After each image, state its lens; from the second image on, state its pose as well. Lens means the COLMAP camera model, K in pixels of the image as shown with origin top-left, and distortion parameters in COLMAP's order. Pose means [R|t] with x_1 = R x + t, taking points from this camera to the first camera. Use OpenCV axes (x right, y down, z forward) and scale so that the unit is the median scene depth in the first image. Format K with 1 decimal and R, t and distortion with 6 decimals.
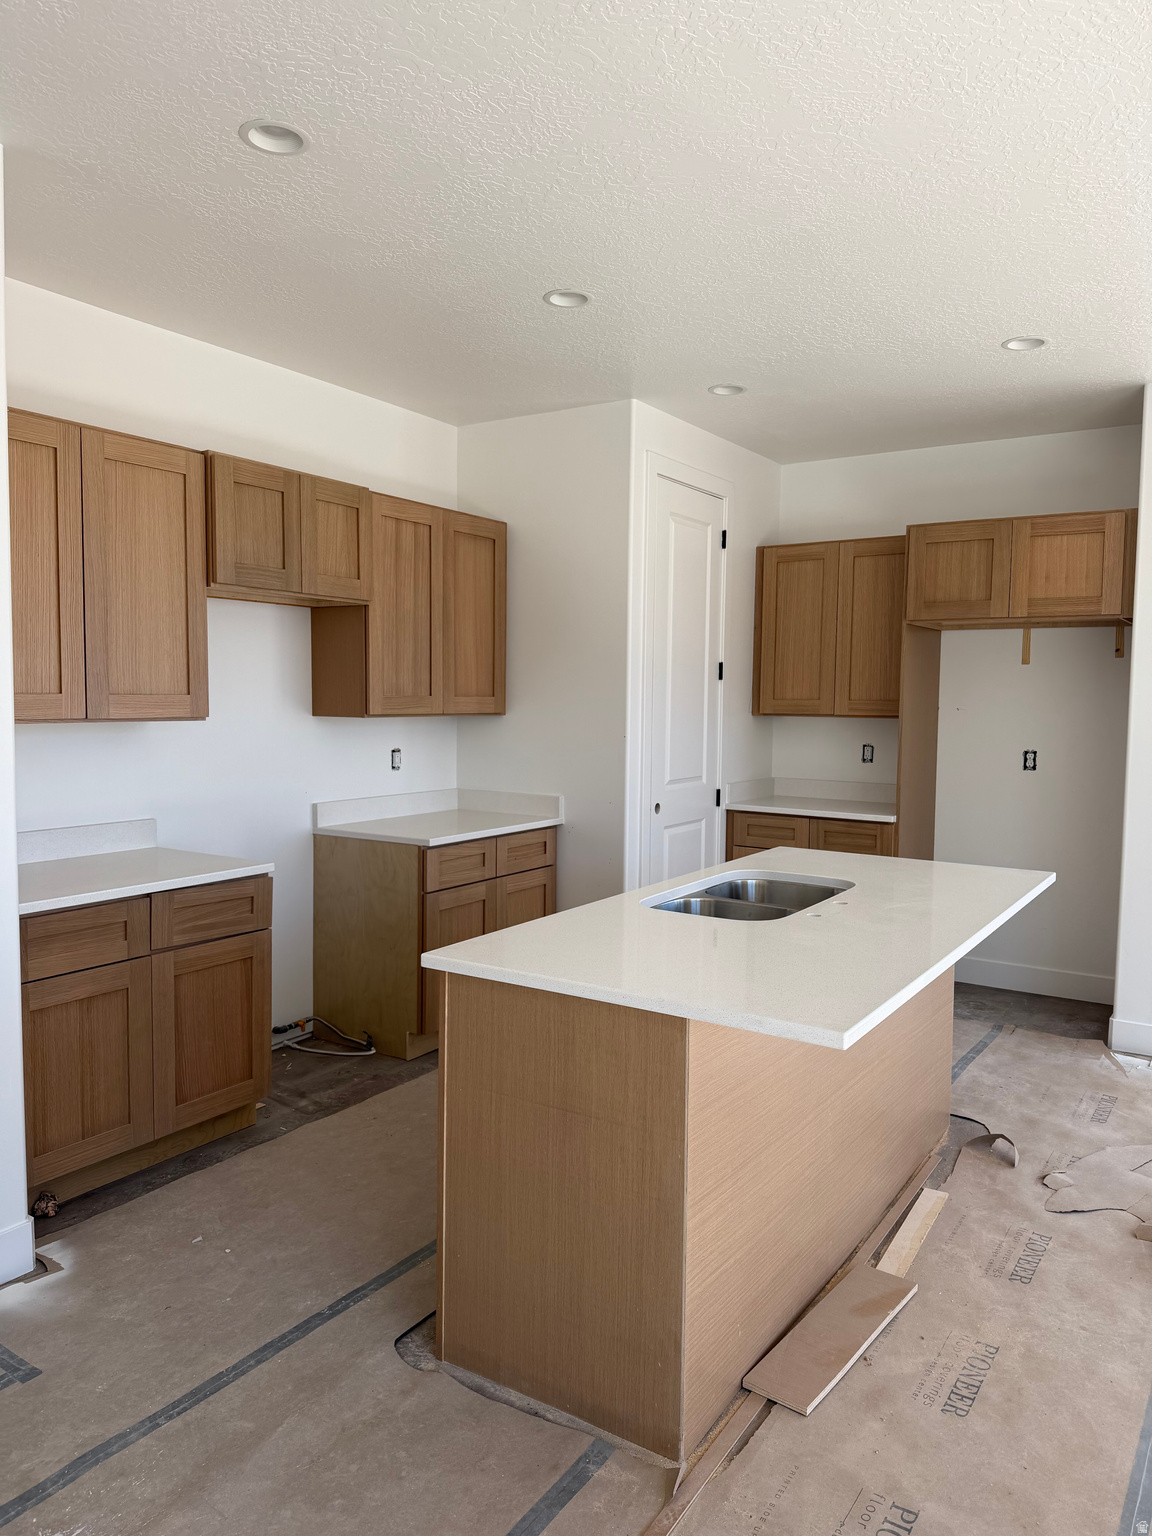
lens RADIAL K [[1086.4, 0, 571.7], [0, 1086.4, 766.8], [0, 0, 1]] dist [0.039570, -0.005467]
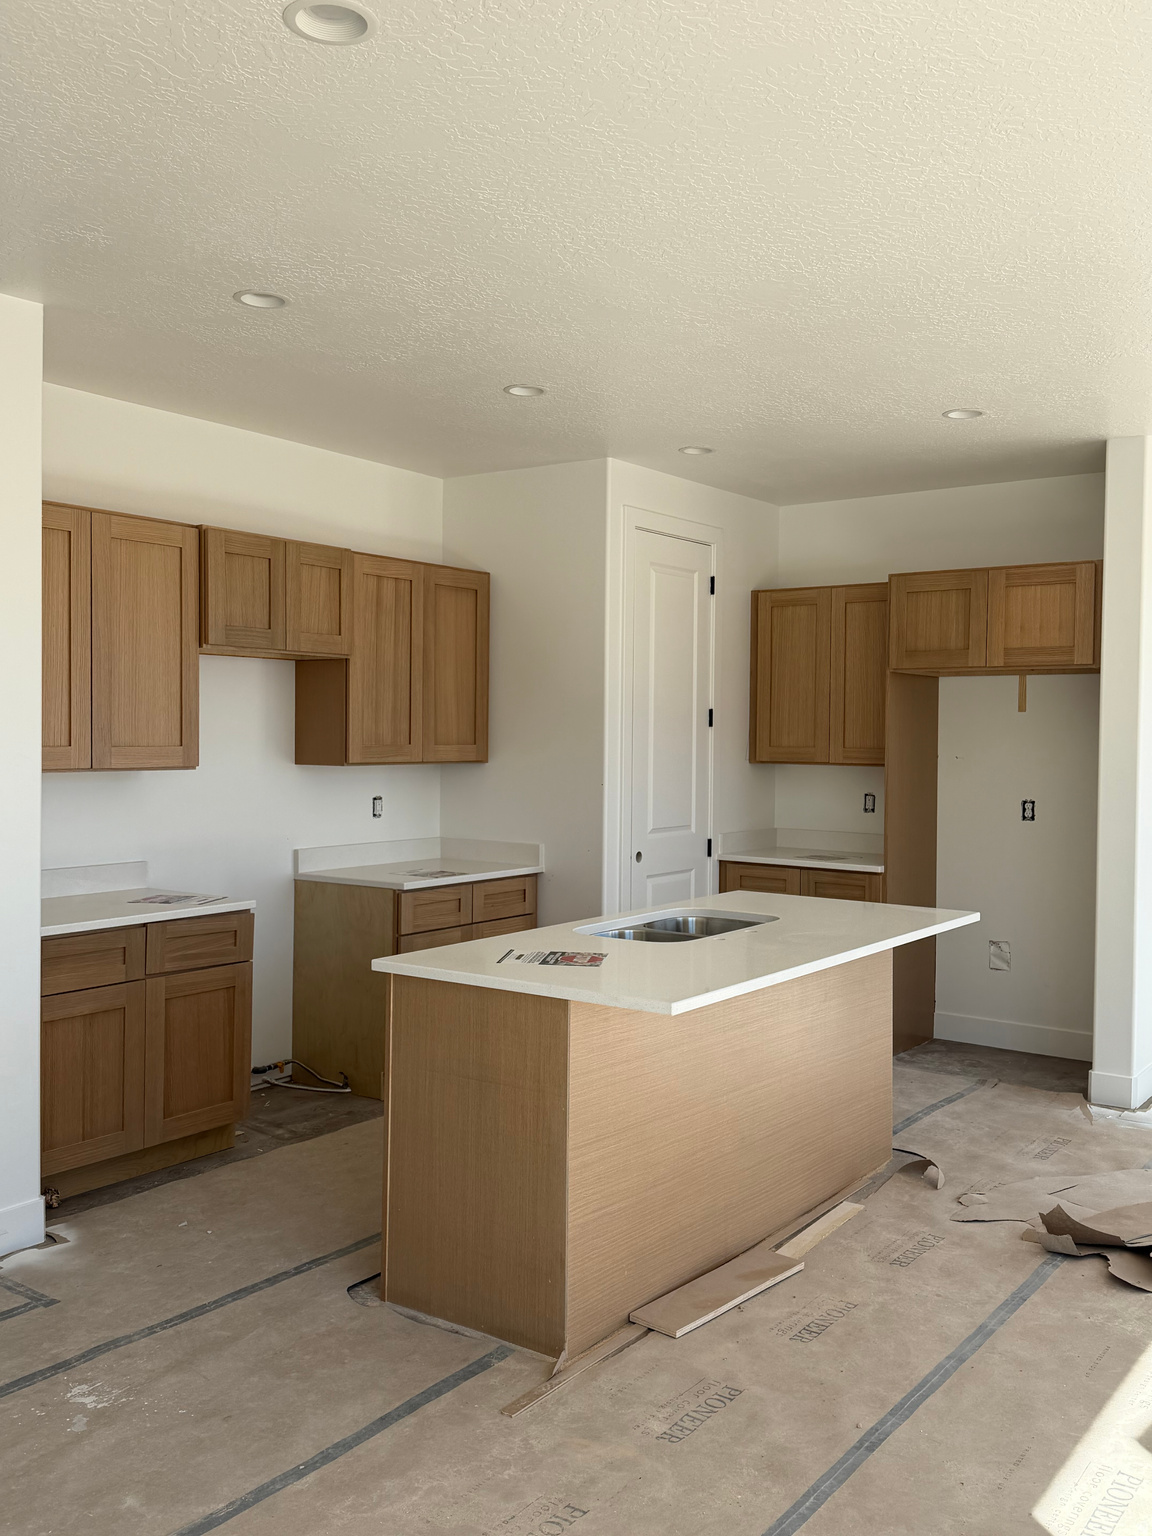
lens RADIAL K [[1386.9, 0, 573.9], [0, 1386.9, 753.1], [0, 0, 1]] dist [0.106005, -0.032806]
pose [[0.998899, -0.000565, -0.046911, 0.108265], [-0.001879, 0.998643, -0.052037, 0.013063], [0.046877, 0.052068, 0.997543, -0.379204]]
